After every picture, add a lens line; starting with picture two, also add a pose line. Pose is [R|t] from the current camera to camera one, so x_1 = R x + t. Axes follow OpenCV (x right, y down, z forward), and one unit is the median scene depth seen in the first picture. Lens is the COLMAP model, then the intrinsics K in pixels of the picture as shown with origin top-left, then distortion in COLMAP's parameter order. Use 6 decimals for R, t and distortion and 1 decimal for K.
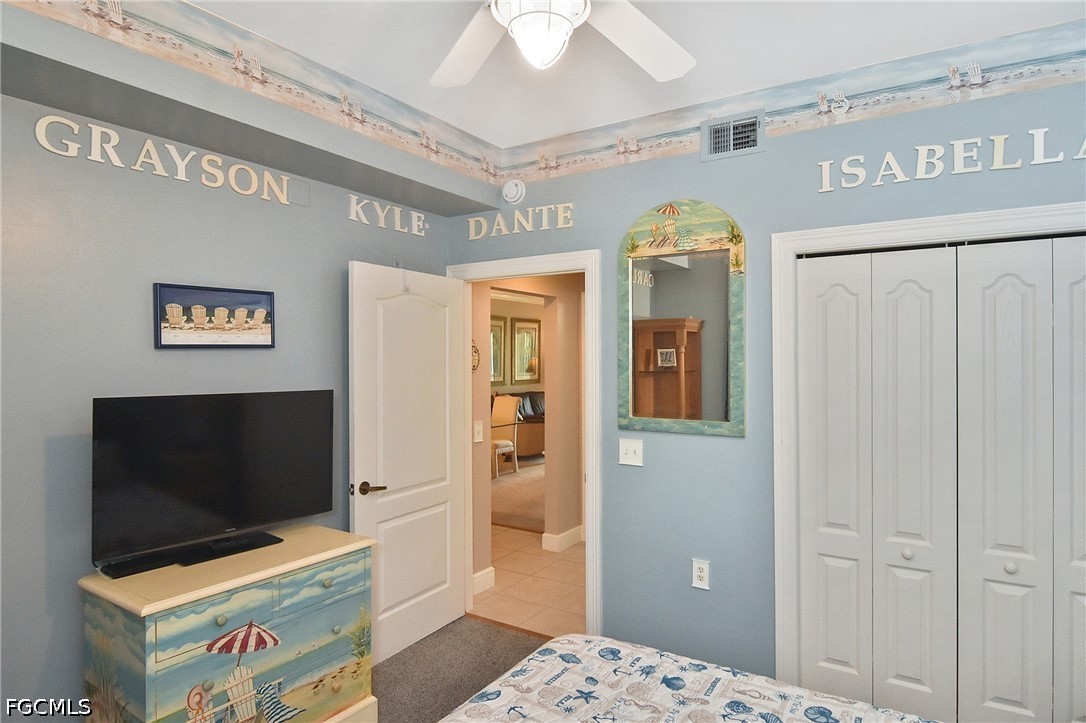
lens RADIAL K [[618.8, 0, 539.1], [0, 618.8, 361.5], [0, 0, 1]] dist [-0.004822, -0.001515]
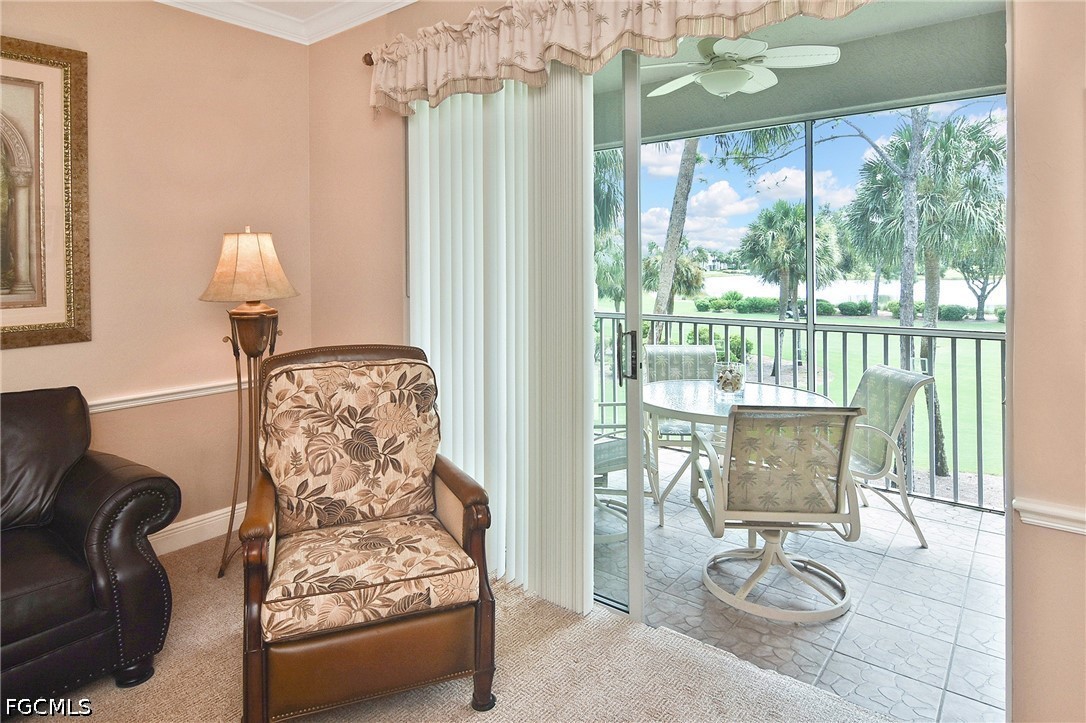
lens RADIAL K [[629.4, 0, 531.1], [0, 629.4, 274.4], [0, 0, 1]] dist [-0.000164, -0.000309]
pose [[0.994204, 0.002035, -0.107492, 0.183679], [-0.000932, 0.999946, 0.010310, 0.008359], [0.107507, -0.010150, 0.994153, 0.799229]]
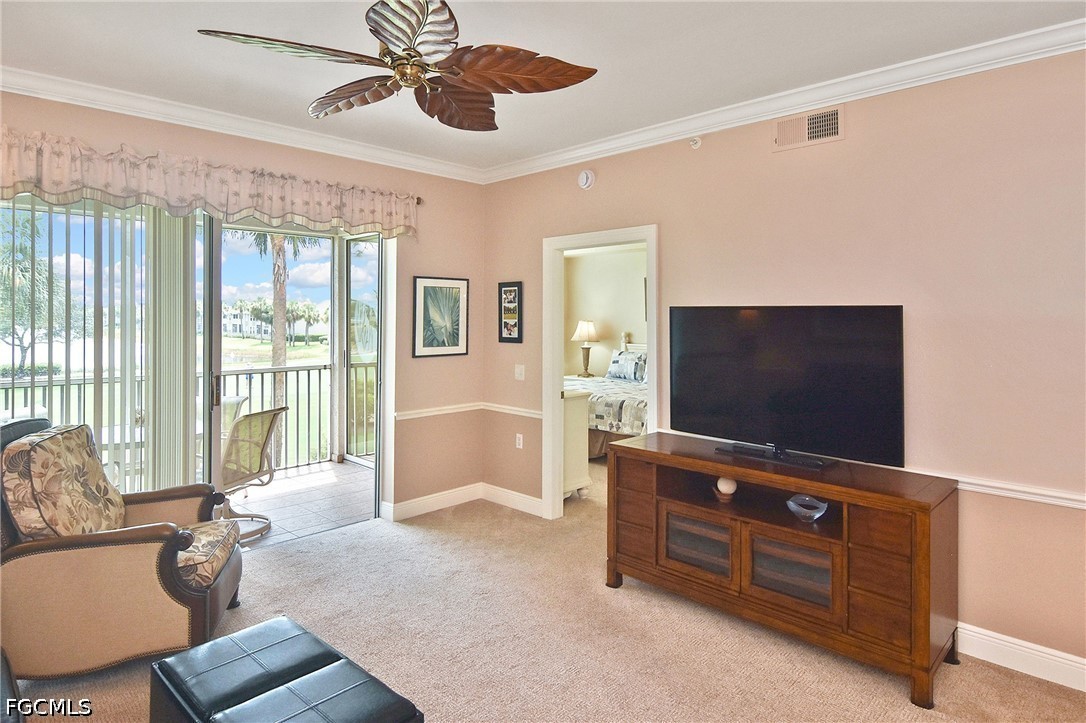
lens RADIAL K [[616.9, 0, 559.0], [0, 616.9, 296.7], [0, 0, 1]] dist [-0.018911, -0.000366]
pose [[0.182312, 0.035923, 0.982584, -0.079075], [0.005682, 0.999277, -0.037587, -0.000776], [-0.983224, 0.012435, 0.181976, 0.771861]]
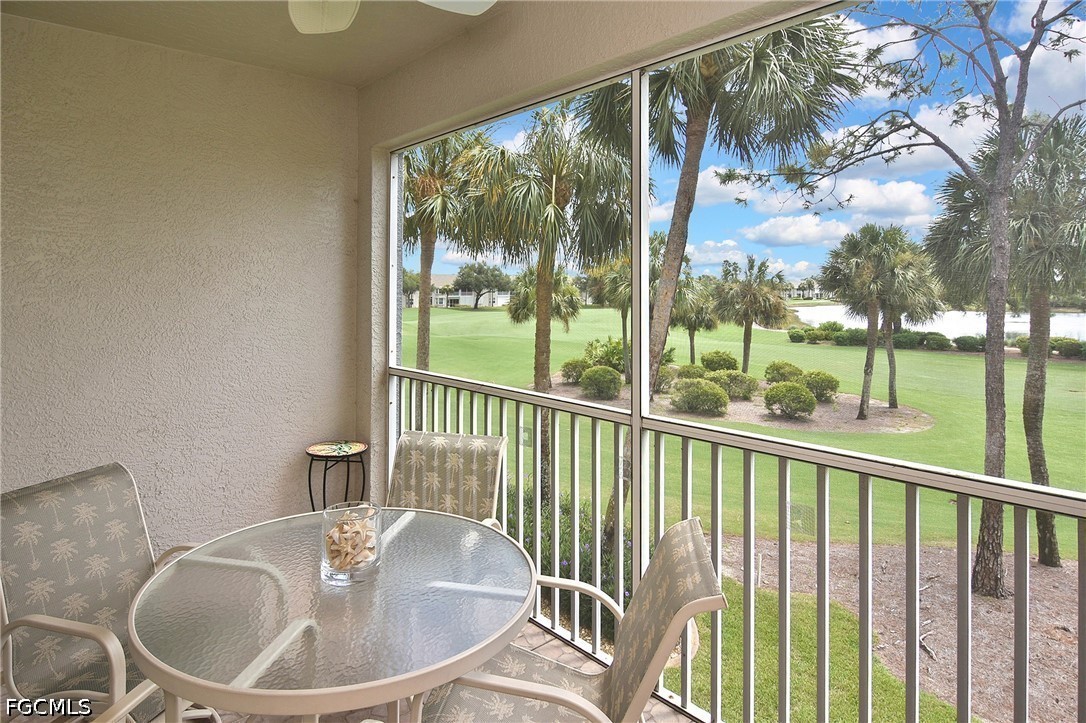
lens RADIAL K [[584.5, 0, 543.3], [0, 584.5, 286.4], [0, 0, 1]] dist [0.001509, -0.000247]
pose [[0.959158, 0.010408, -0.282681, 0.307831], [-0.013604, 0.999864, -0.009345, 0.000482], [0.282545, 0.012808, 0.959168, 0.954803]]
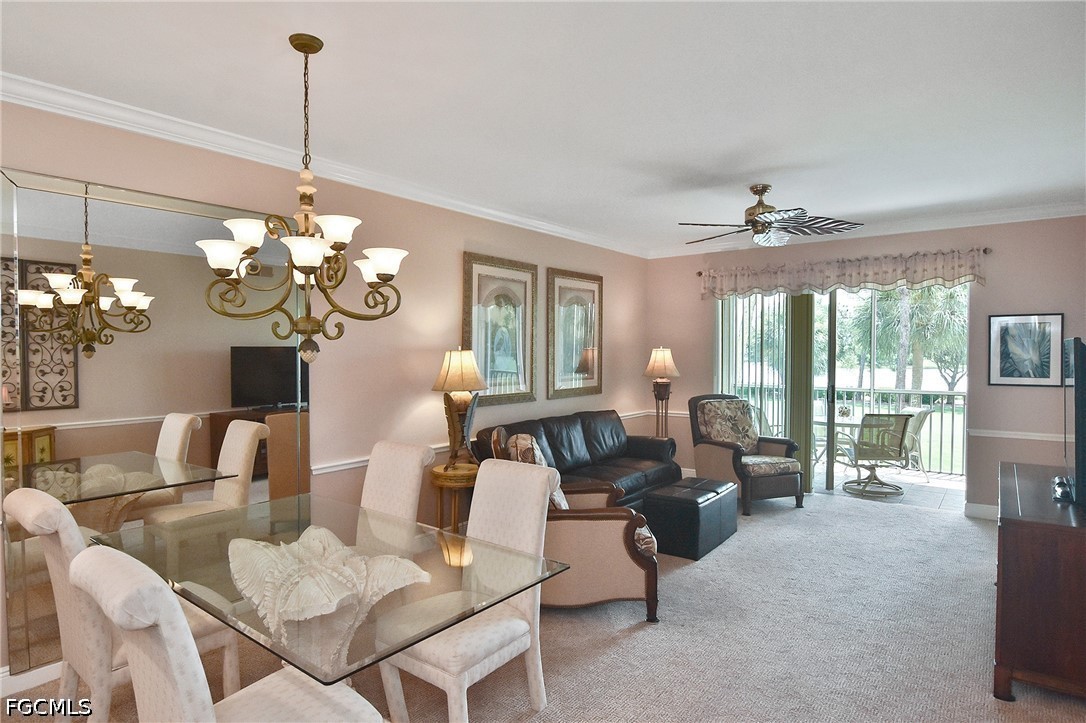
lens RADIAL K [[611.7, 0, 541.6], [0, 611.7, 360.1], [0, 0, 1]] dist [-0.013894, -0.001846]
pose [[0.996938, 0.003248, -0.078134, -0.008924], [-0.002440, 0.999943, 0.010436, 0.000108], [0.078163, -0.010214, 0.996888, 0.466160]]
